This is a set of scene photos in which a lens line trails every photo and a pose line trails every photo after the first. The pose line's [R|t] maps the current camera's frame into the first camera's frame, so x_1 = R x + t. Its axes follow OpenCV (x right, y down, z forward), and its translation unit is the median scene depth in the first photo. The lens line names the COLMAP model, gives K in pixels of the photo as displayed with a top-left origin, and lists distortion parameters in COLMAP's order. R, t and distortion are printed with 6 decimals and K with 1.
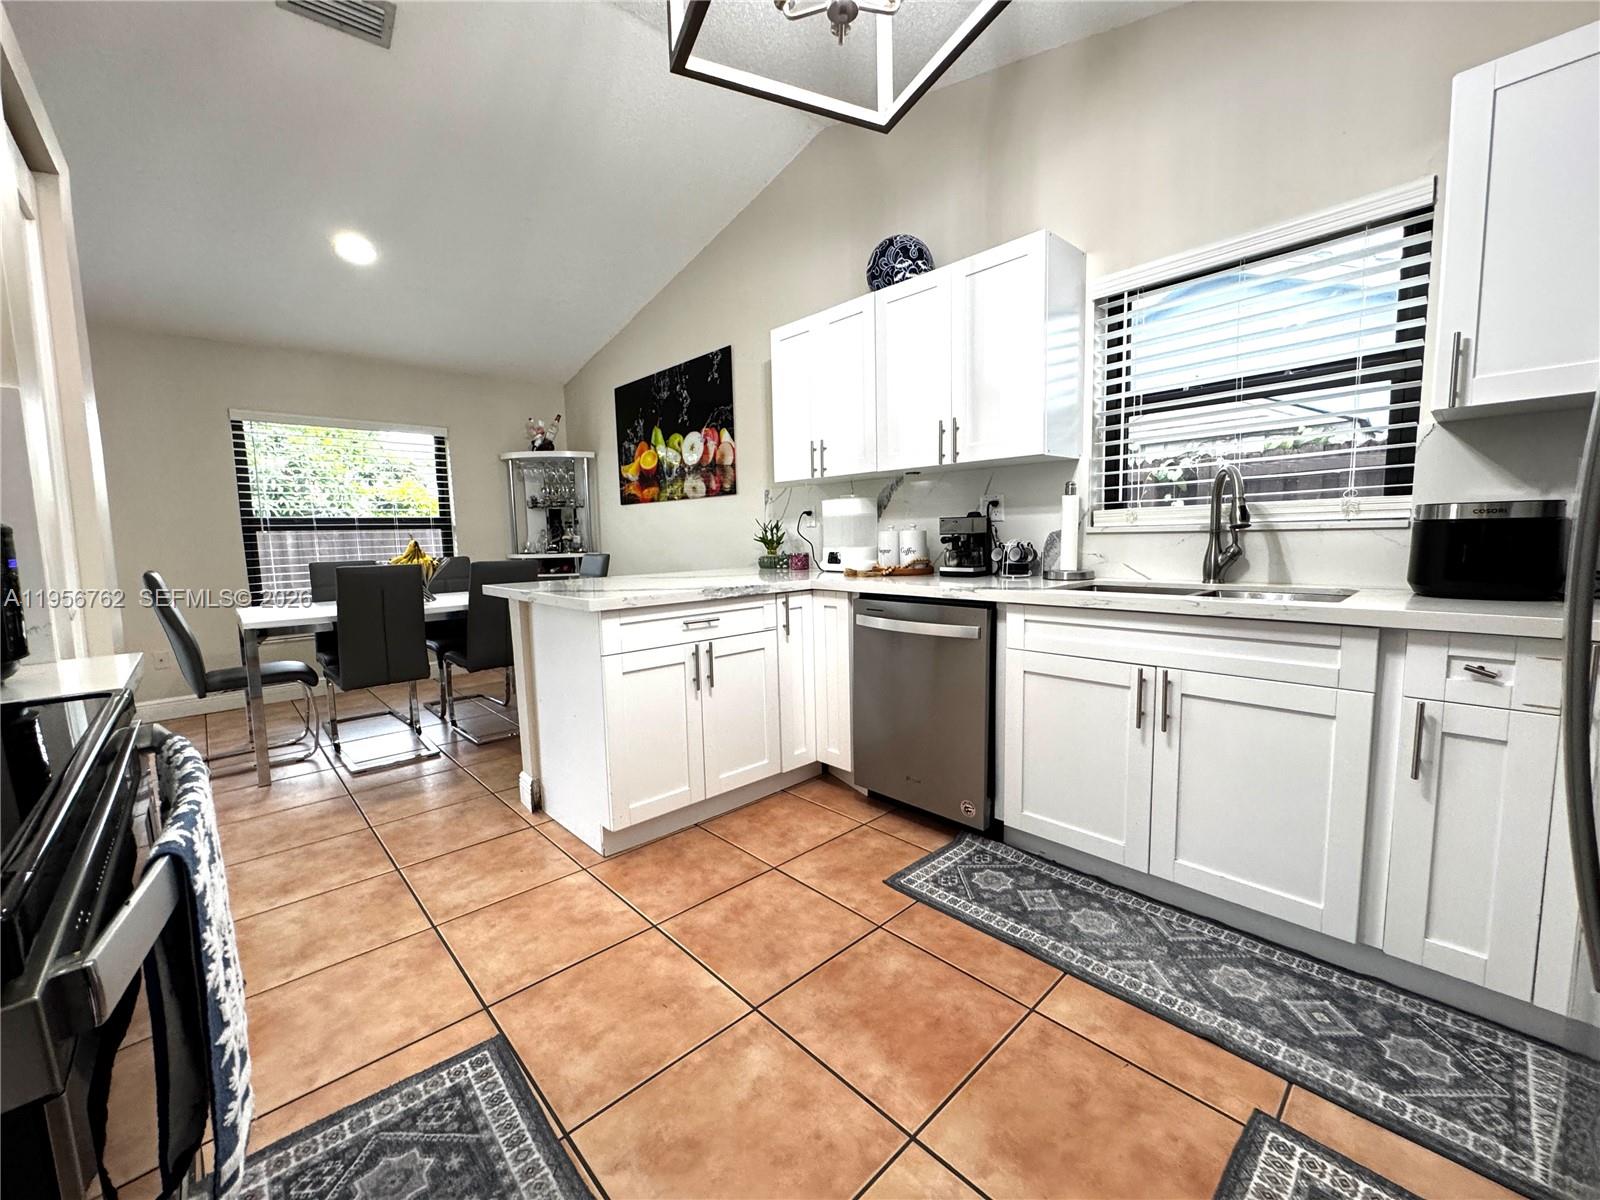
lens RADIAL K [[644.0, 0, 800.1], [0, 644.0, 602.9], [0, 0, 1]] dist [-0.001722, 0.000527]
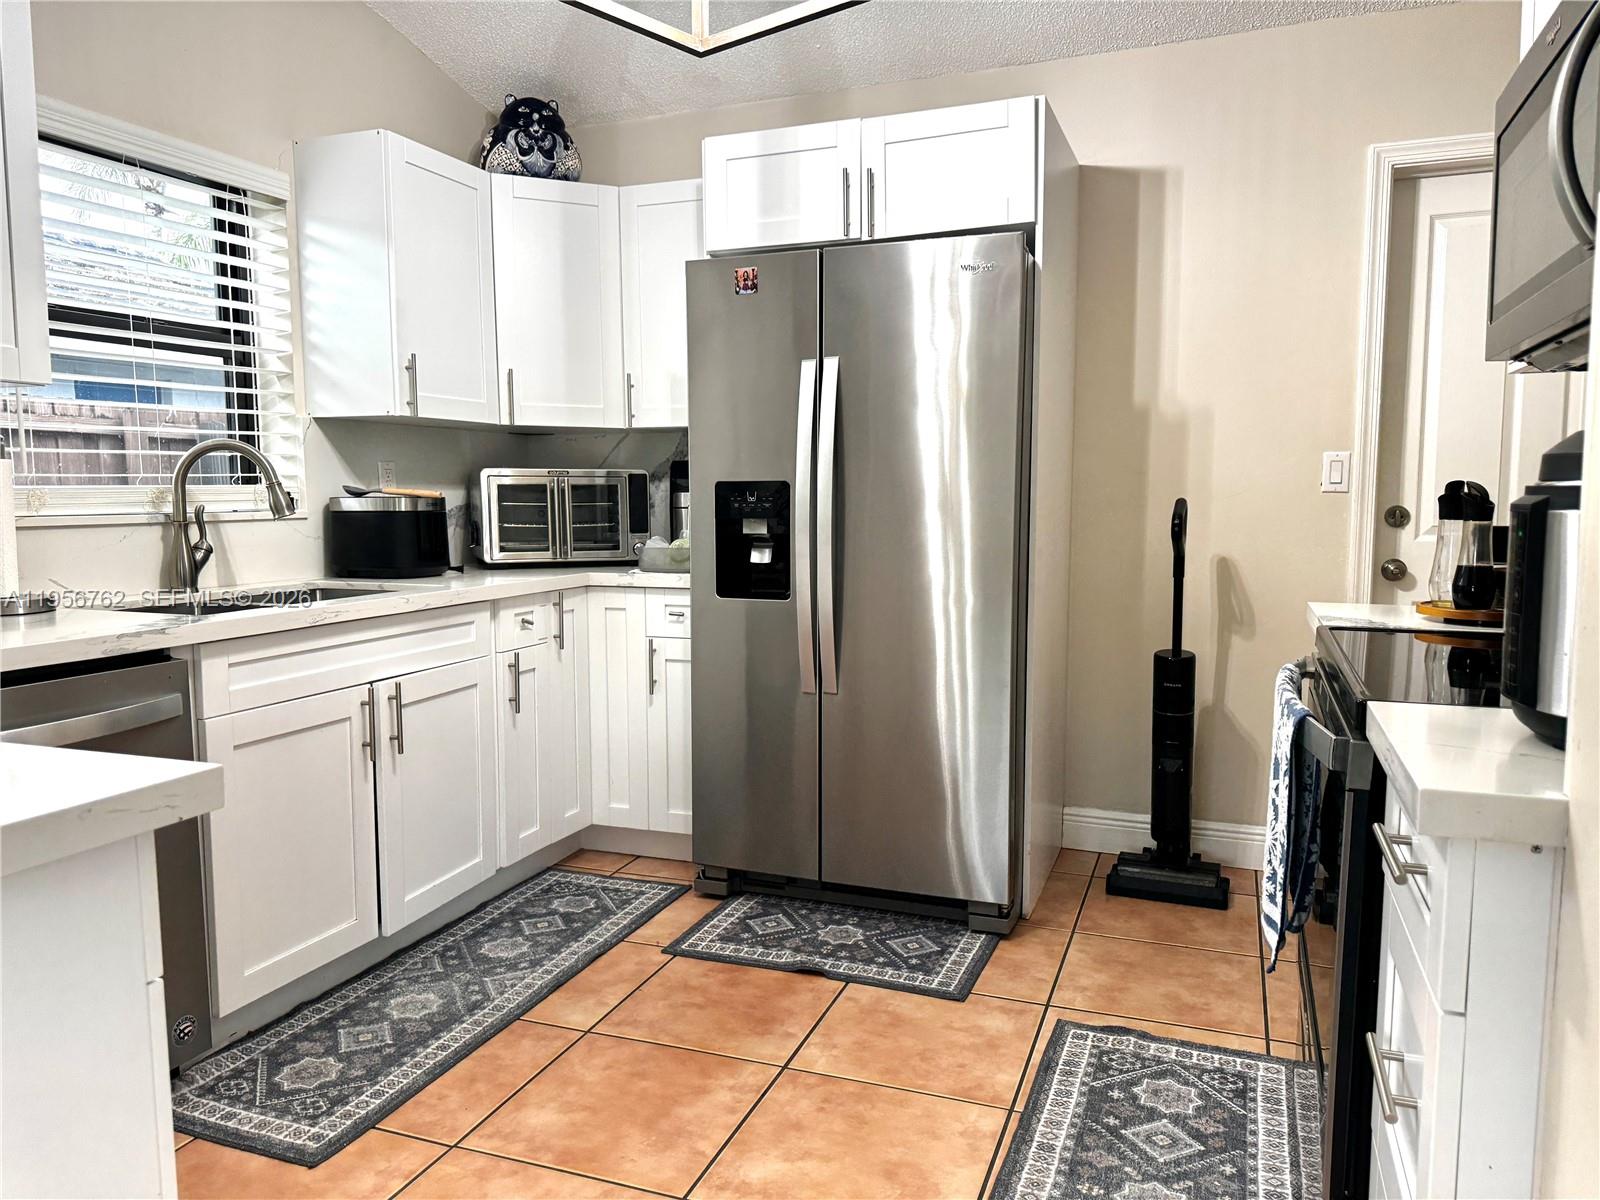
lens RADIAL K [[1143.7, 0, 798.6], [0, 1143.7, 601.4], [0, 0, 1]] dist [0.050760, -0.064545]
pose [[-0.441768, -0.063396, 0.894886, -0.792659], [0.108030, 0.986483, 0.123214, -0.100197], [-0.890601, 0.151106, -0.428948, 0.870962]]
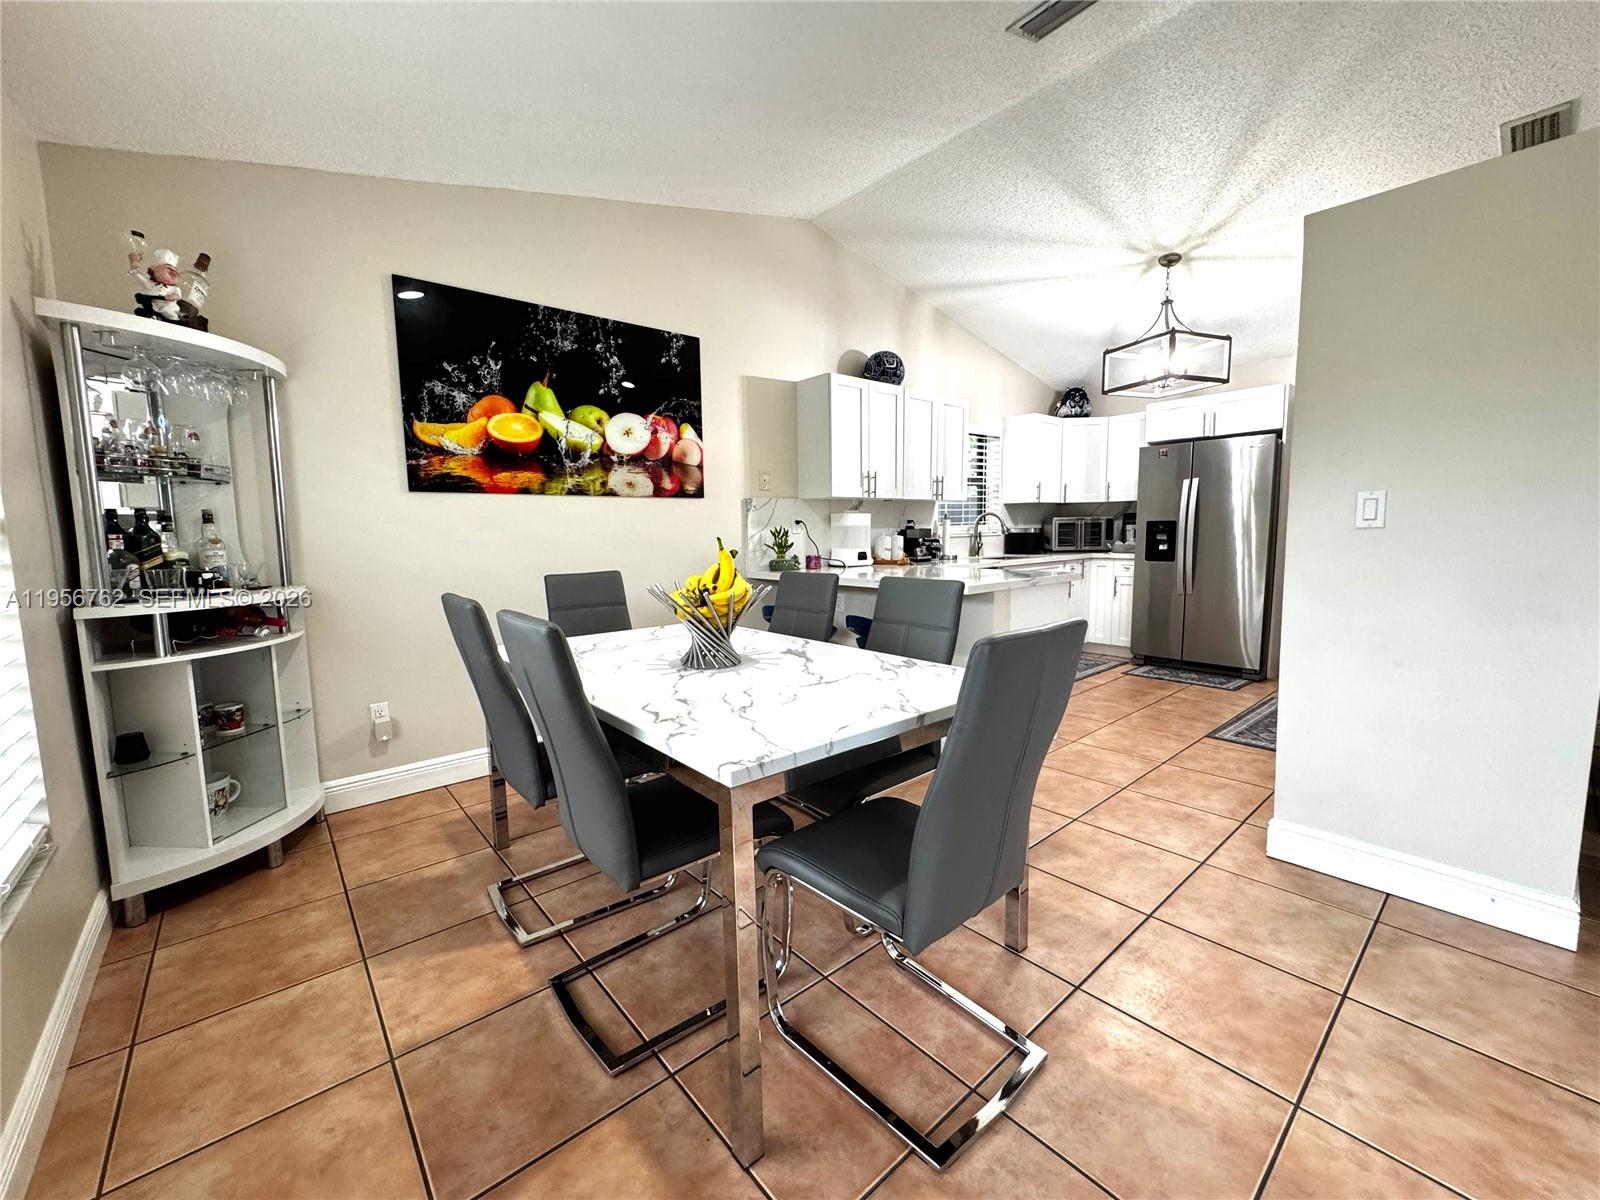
lens RADIAL K [[644.0, 0, 801.5], [0, 644.0, 600.3], [0, 0, 1]] dist [-0.001722, 0.000527]
pose [[0.041067, -0.090710, 0.995030, -1.830638], [0.121830, 0.988894, 0.085123, -0.149524], [-0.991701, 0.117729, 0.051662, 1.464516]]
